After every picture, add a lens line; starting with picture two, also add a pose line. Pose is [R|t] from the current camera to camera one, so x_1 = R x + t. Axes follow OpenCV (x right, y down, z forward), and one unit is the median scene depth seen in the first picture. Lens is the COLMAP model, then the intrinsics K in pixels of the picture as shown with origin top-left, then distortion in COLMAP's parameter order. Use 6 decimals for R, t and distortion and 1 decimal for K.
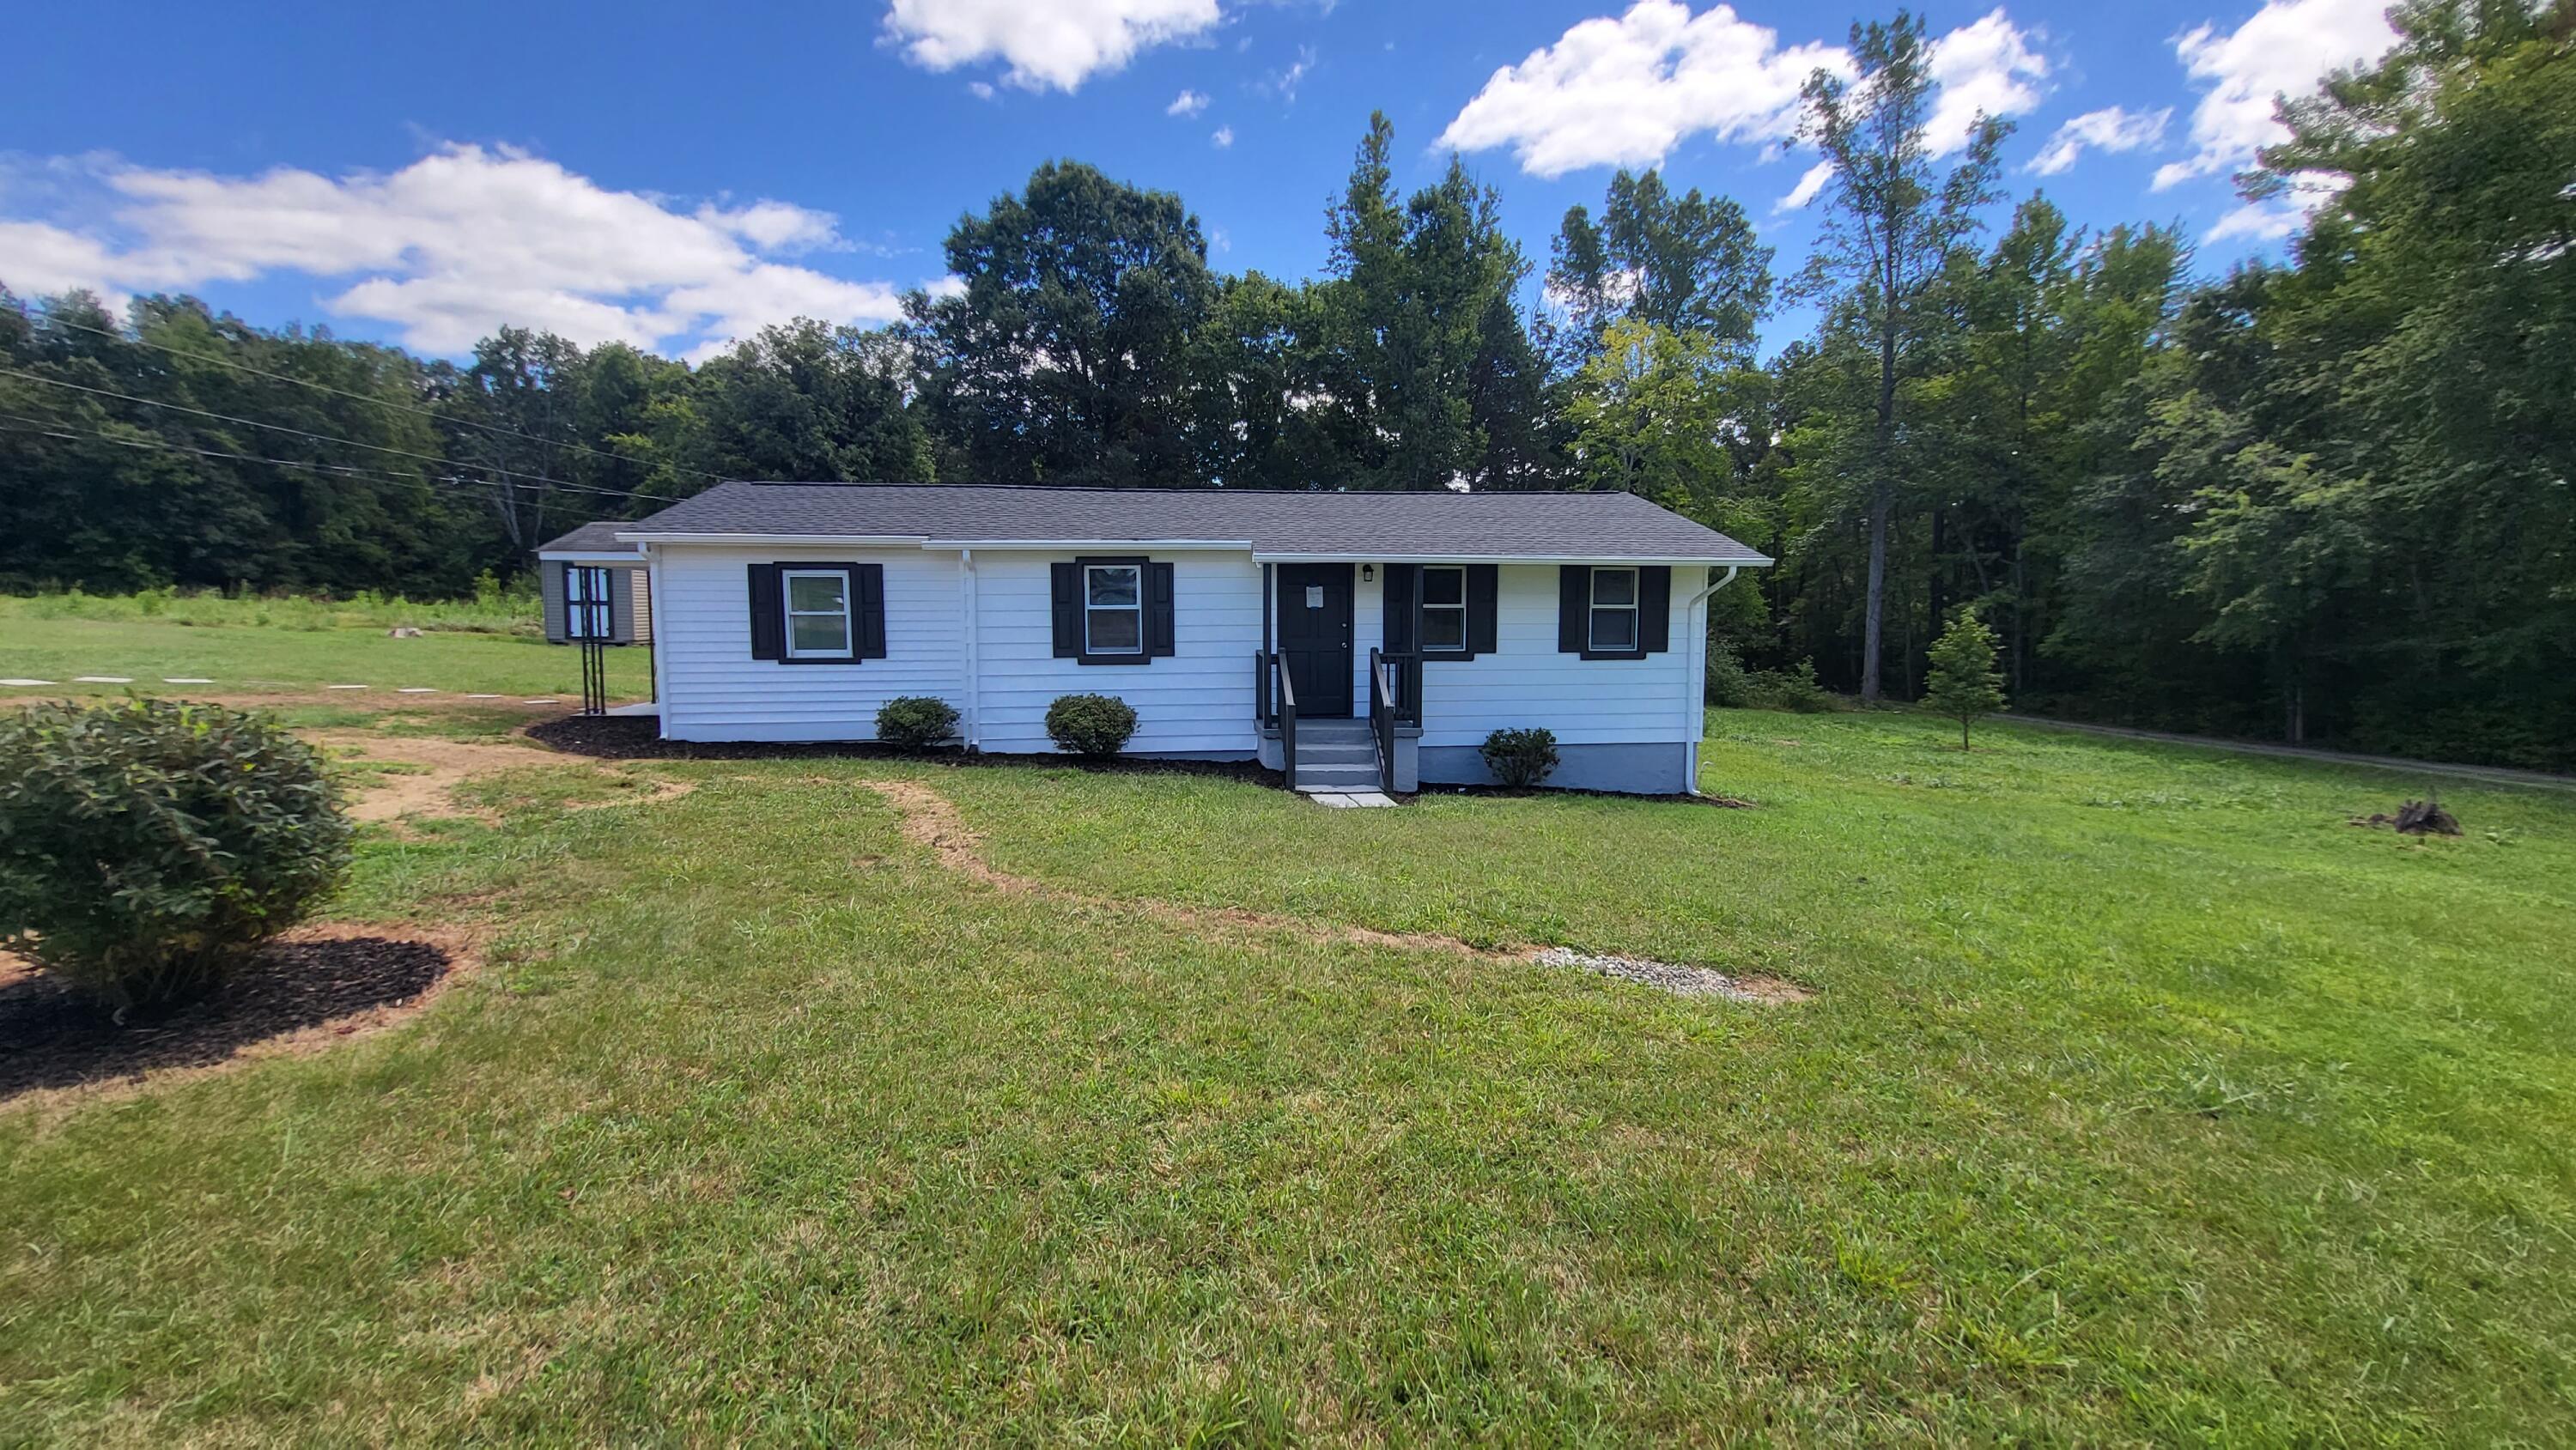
lens RADIAL K [[1029.1, 0, 1271.8], [0, 1029.1, 696.2], [0, 0, 1]] dist [-0.001016, 0.000791]
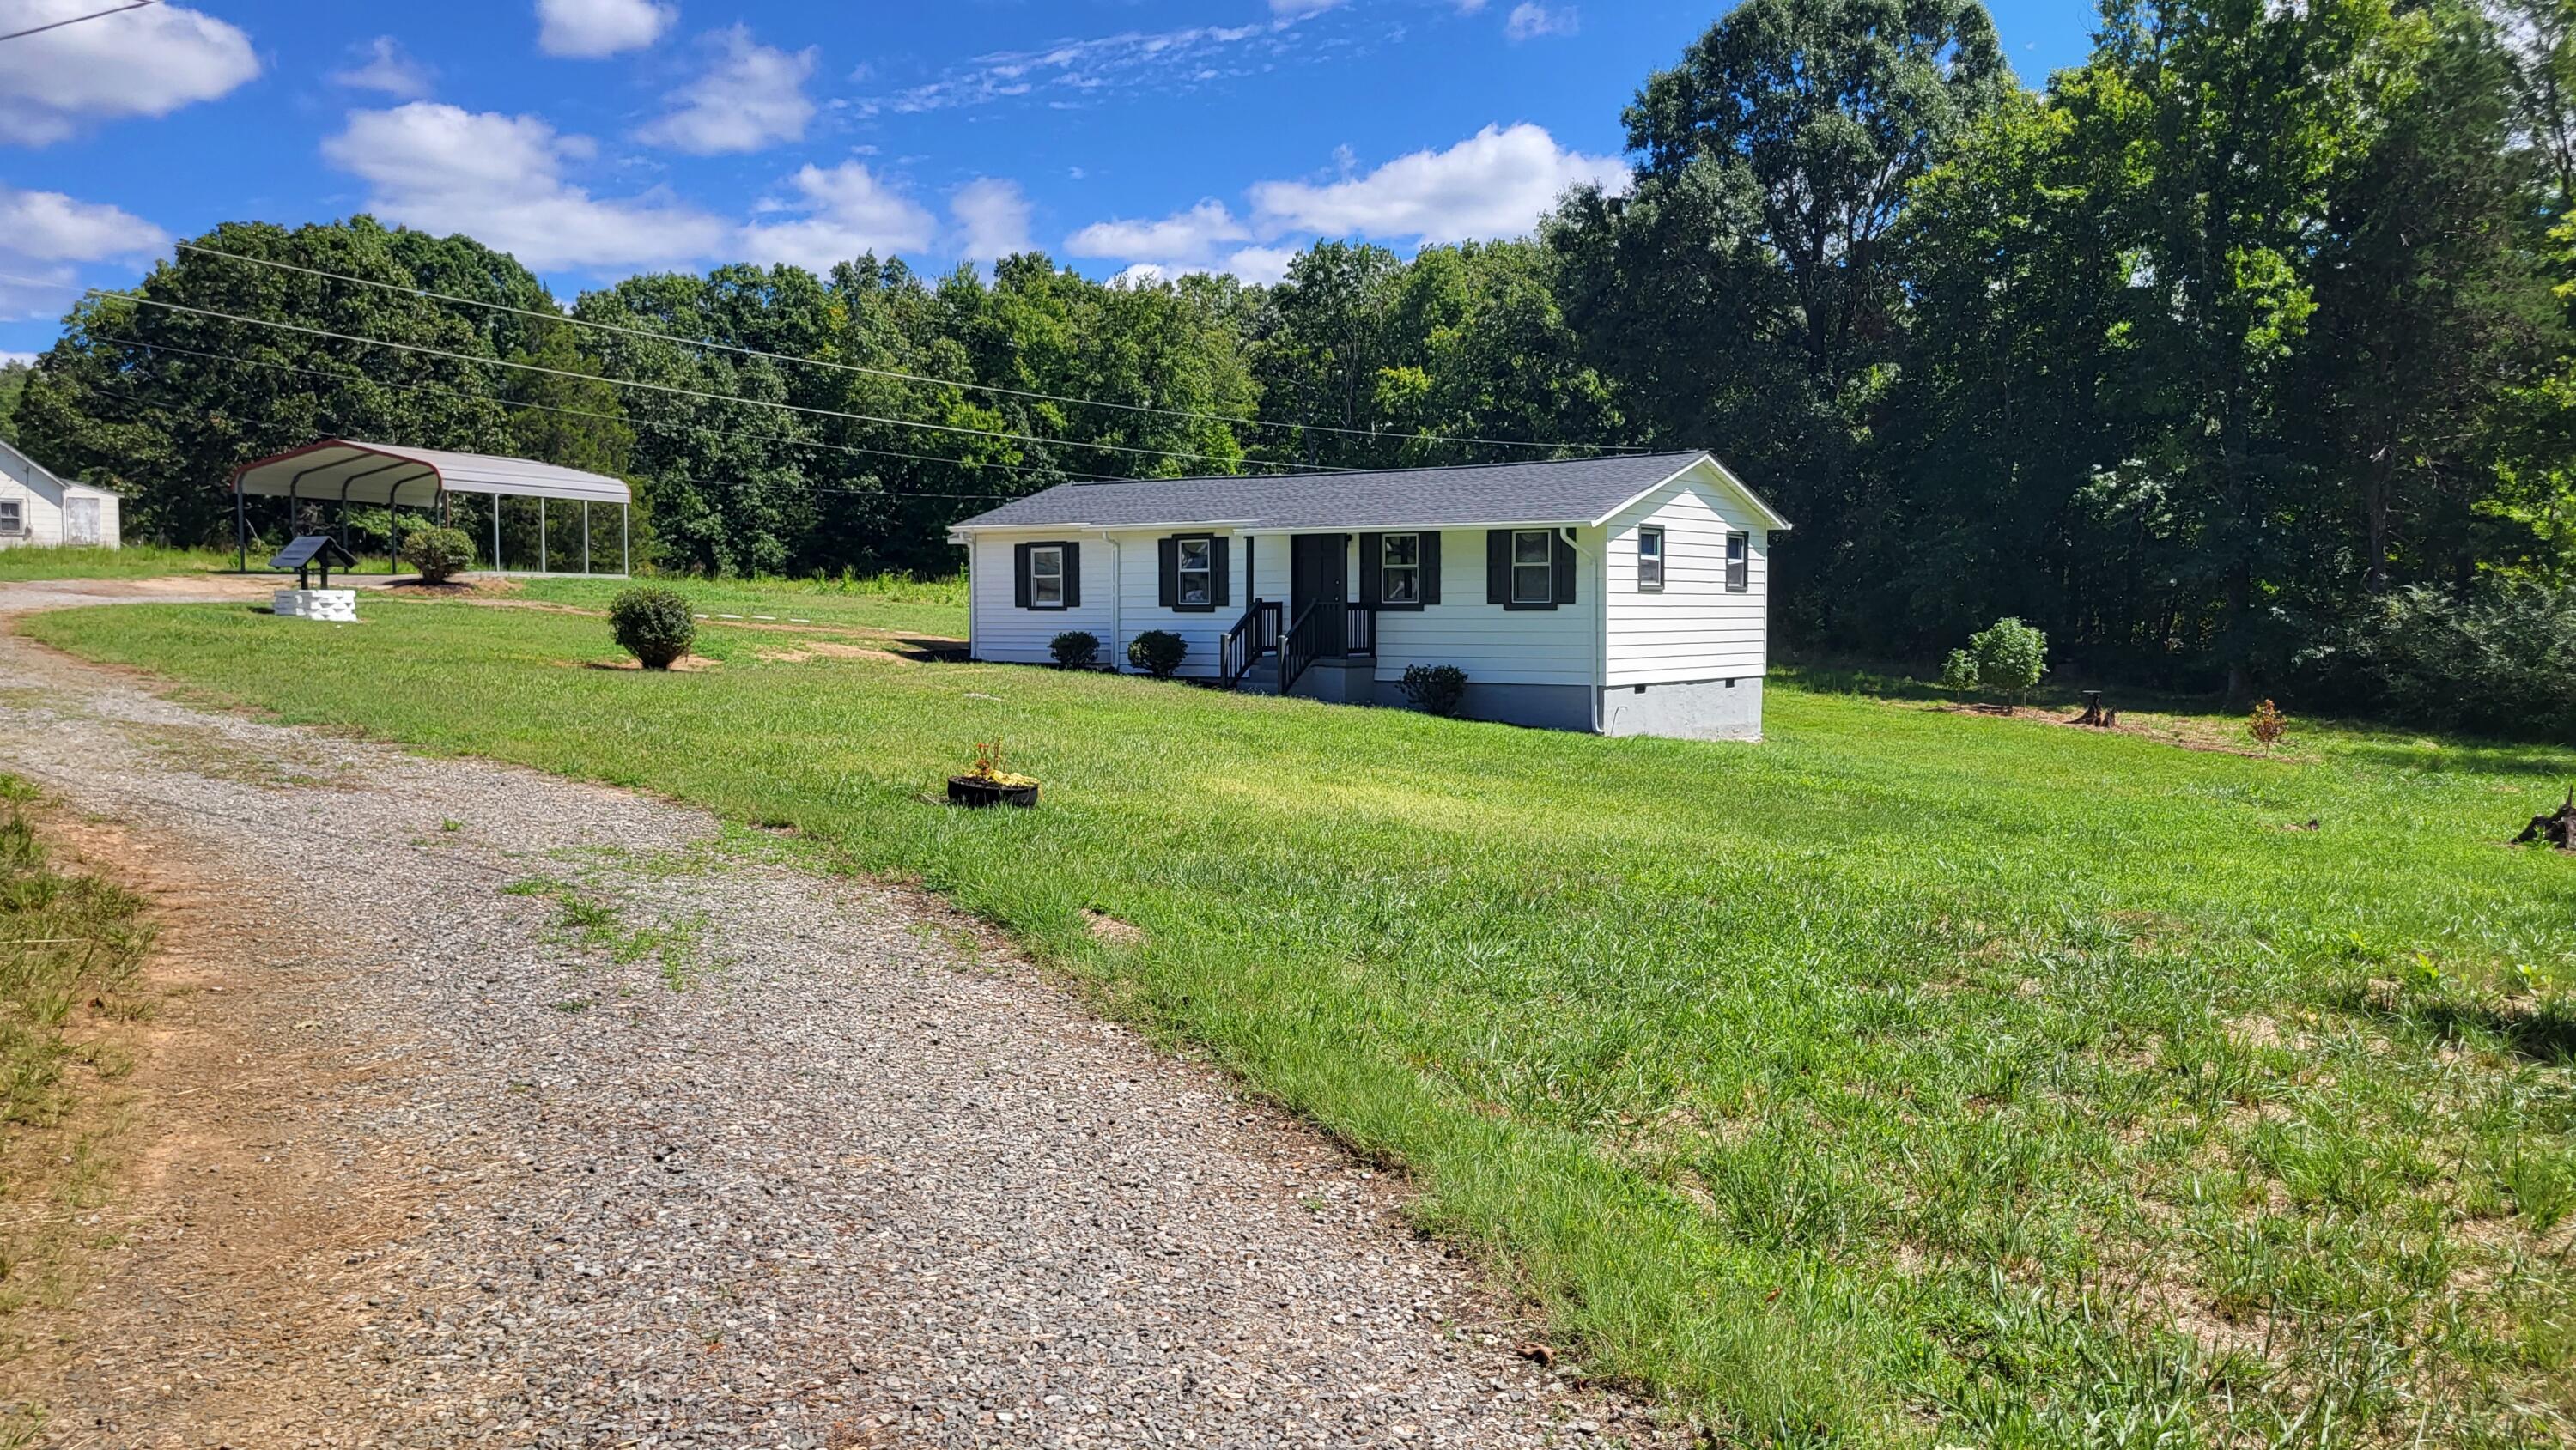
lens RADIAL K [[1975.1, 0, 1288.0], [0, 1975.1, 725.0], [0, 0, 1]] dist [0.040708, -0.012568]
pose [[0.750942, 0.039152, -0.659207, 1.626453], [-0.057907, 0.998300, -0.006673, 0.126298], [0.657825, 0.043184, 0.751932, -0.868474]]
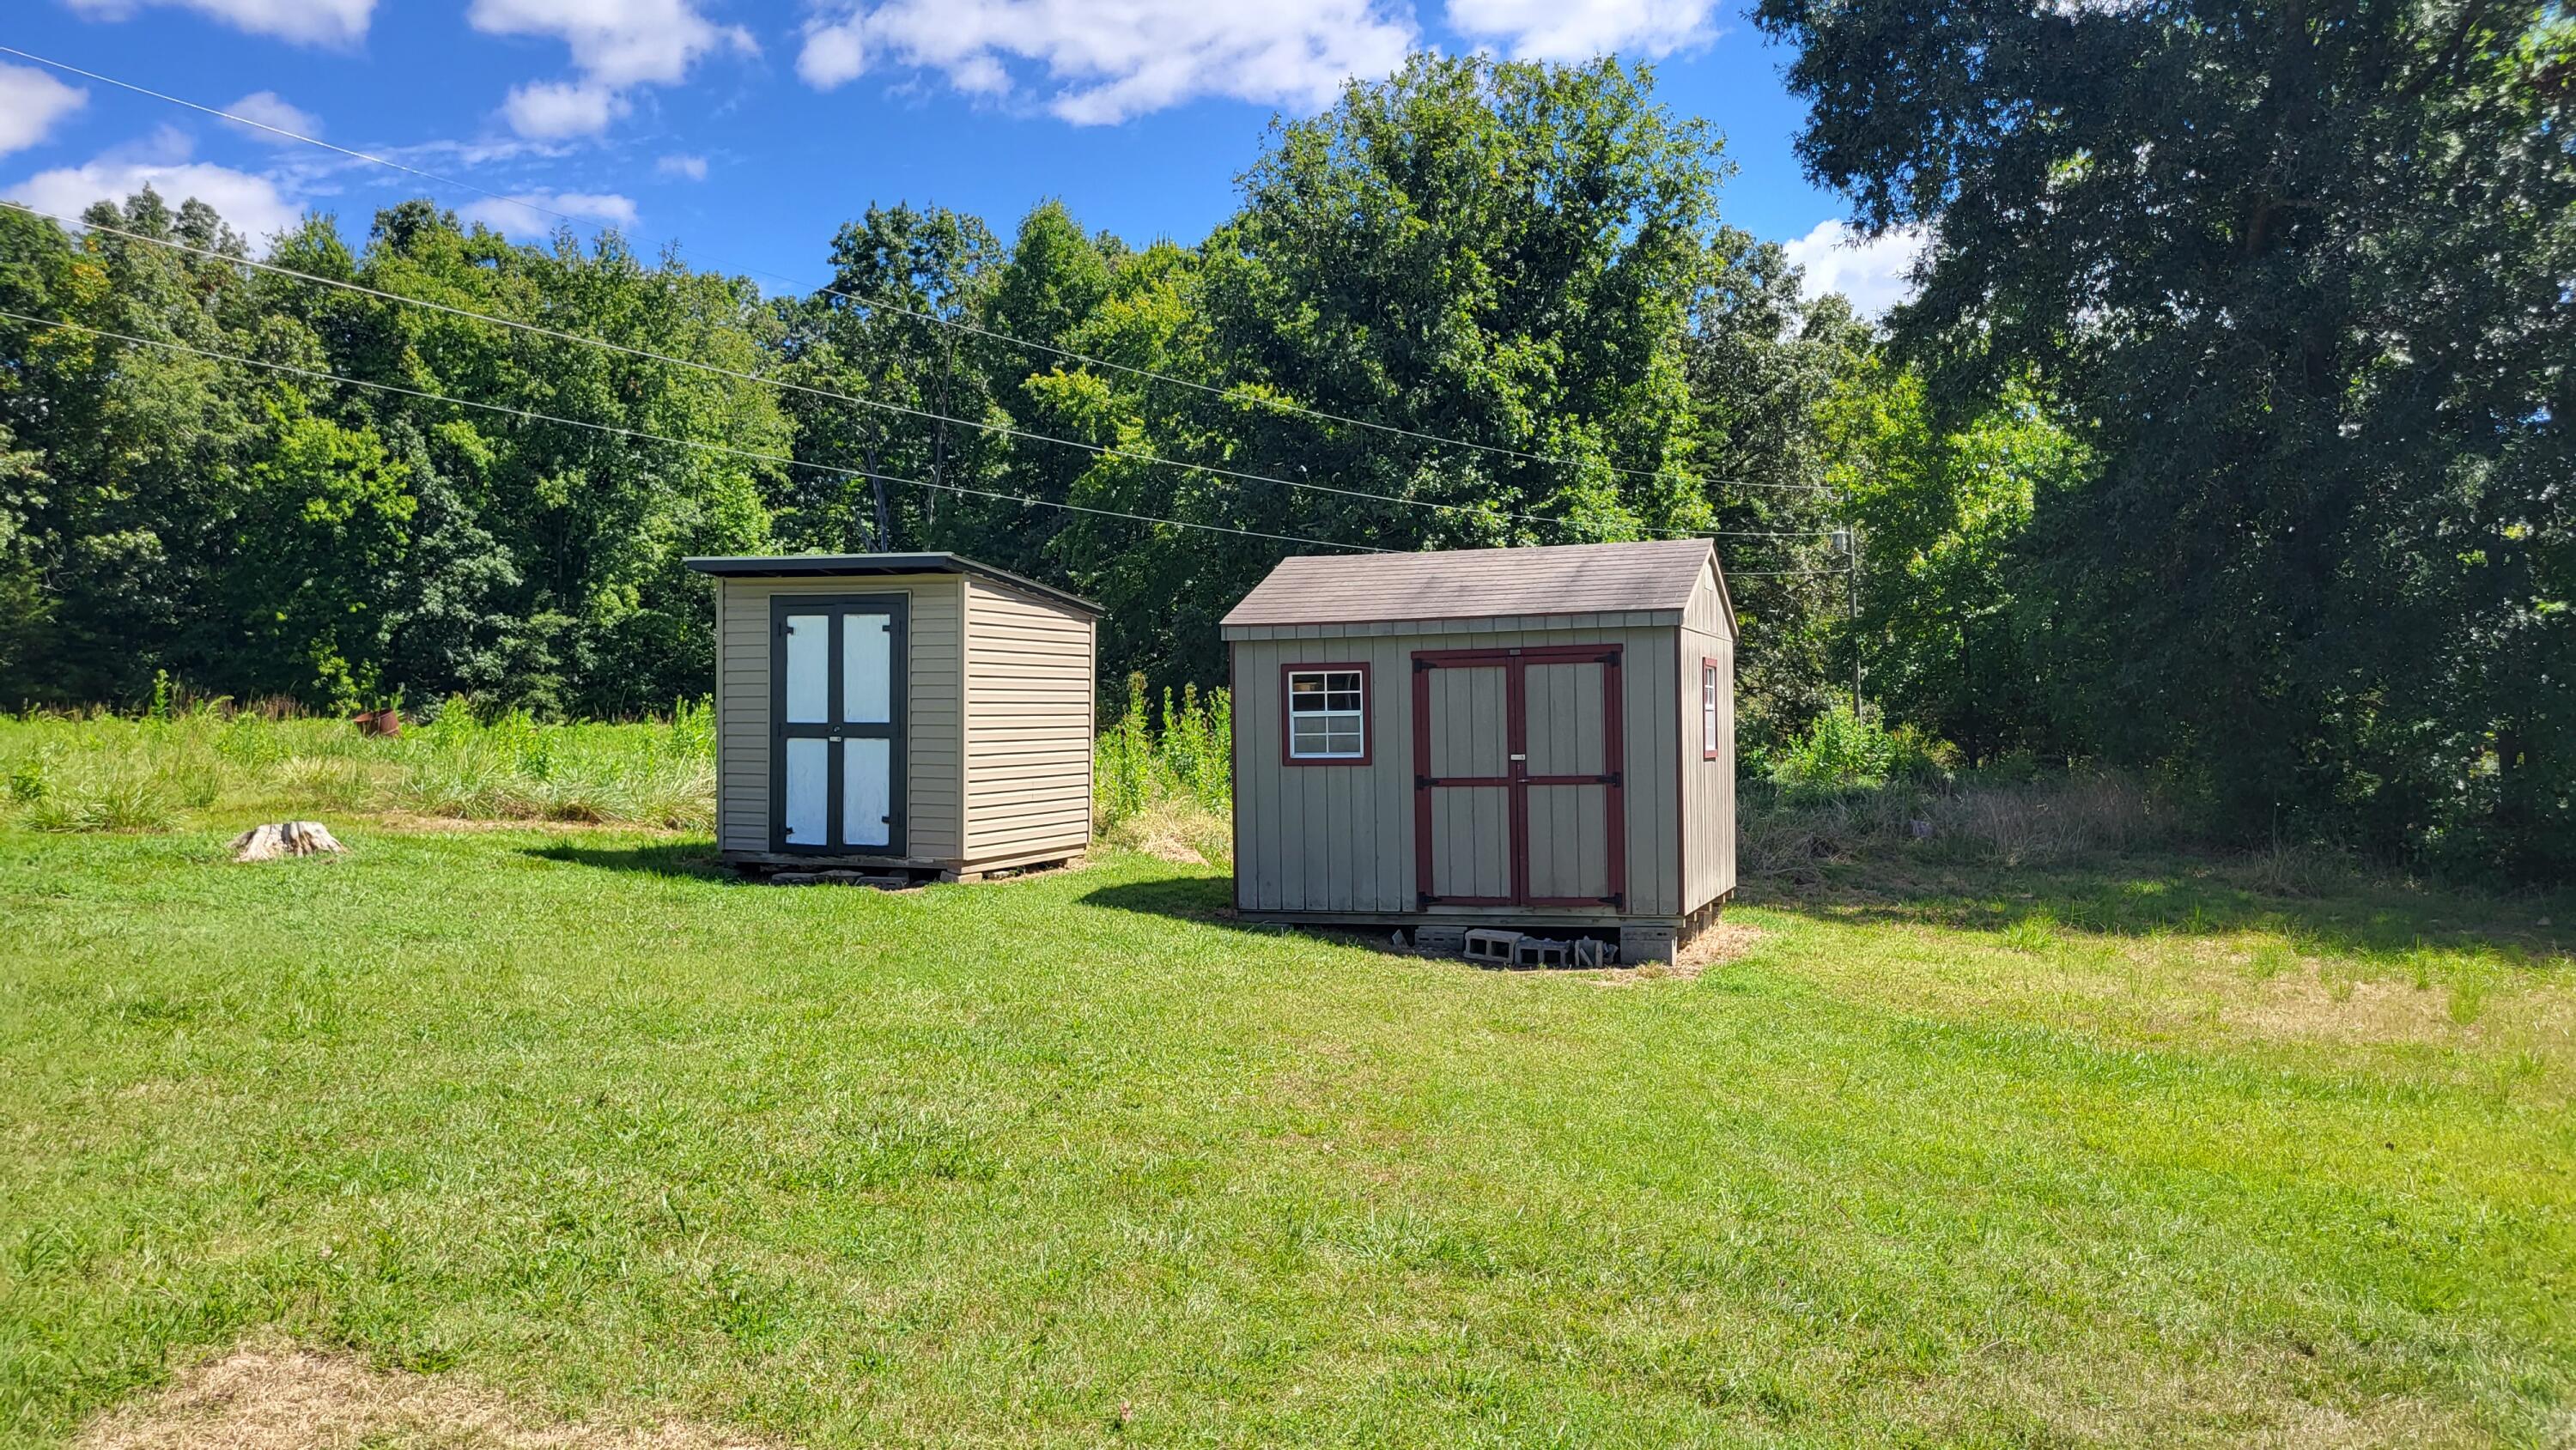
lens RADIAL K [[1975.1, 0, 1288.0], [0, 1975.1, 725.0], [0, 0, 1]] dist [0.040708, -0.012568]
pose [[0.897363, -0.005968, -0.441252, -0.689420], [-0.030673, 0.996647, -0.075858, -0.122106], [0.440225, 0.081606, 0.894171, 1.265902]]
